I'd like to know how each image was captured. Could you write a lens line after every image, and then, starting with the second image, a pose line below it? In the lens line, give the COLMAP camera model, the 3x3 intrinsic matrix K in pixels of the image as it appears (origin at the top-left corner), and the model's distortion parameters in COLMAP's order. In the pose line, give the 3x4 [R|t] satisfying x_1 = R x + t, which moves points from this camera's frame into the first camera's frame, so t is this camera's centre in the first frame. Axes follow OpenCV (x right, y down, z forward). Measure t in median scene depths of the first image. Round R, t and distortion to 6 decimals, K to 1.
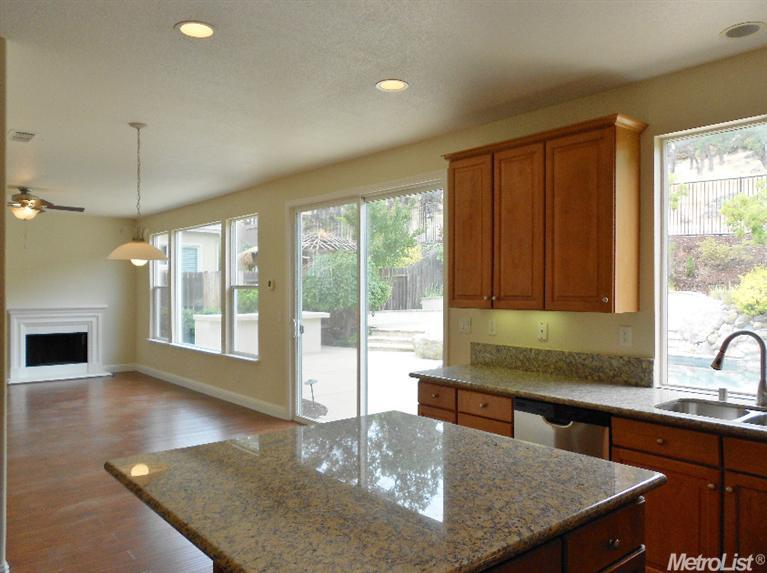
lens RADIAL K [[606.0, 0, 379.3], [0, 606.0, 290.3], [0, 0, 1]] dist [0.025940, -0.024670]
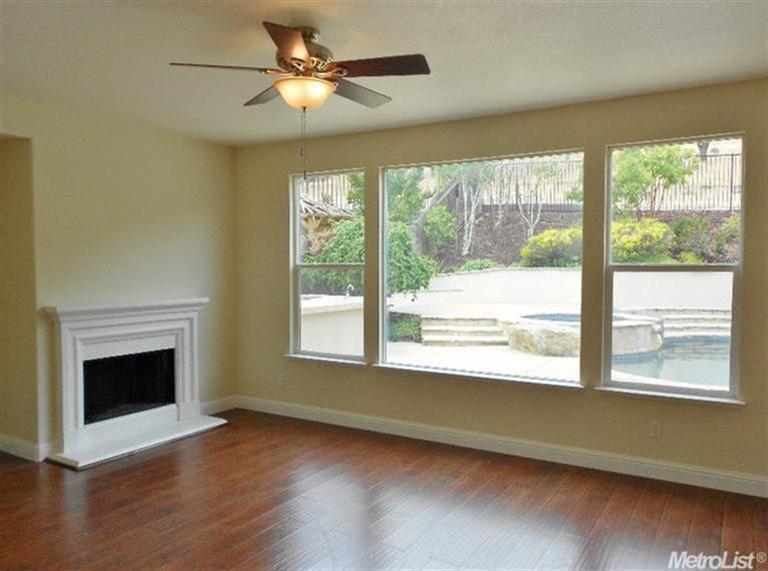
lens RADIAL K [[606.8, 0, 384.9], [0, 606.8, 282.6], [0, 0, 1]] dist [0.025940, -0.024670]
pose [[0.939888, -0.009532, 0.341351, -0.499206], [-0.000493, 0.999571, 0.029269, -0.006513], [-0.341484, -0.027678, 0.939480, 0.429215]]
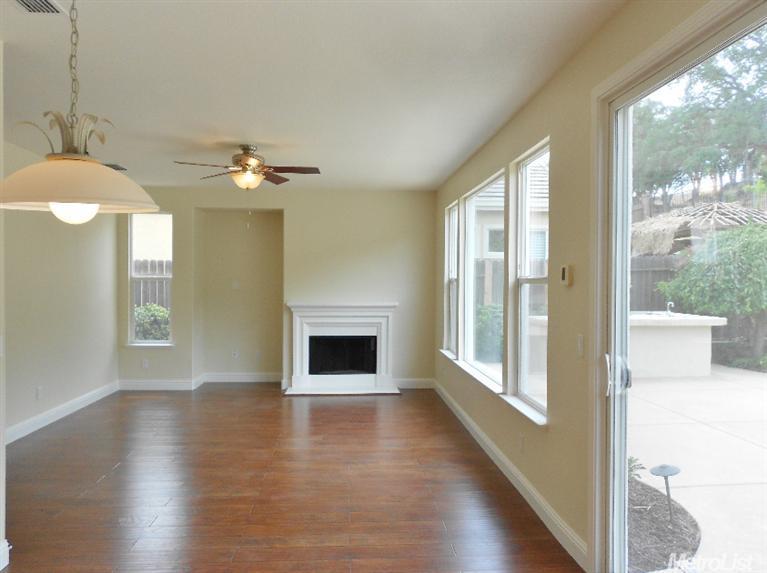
lens RADIAL K [[606.0, 0, 393.4], [0, 606.0, 295.7], [0, 0, 1]] dist [0.025940, -0.024670]
pose [[0.826844, 0.015692, -0.562212, -0.013921], [-0.002128, 0.999691, 0.024773, -0.003664], [0.562427, -0.019287, 0.826622, 0.362567]]
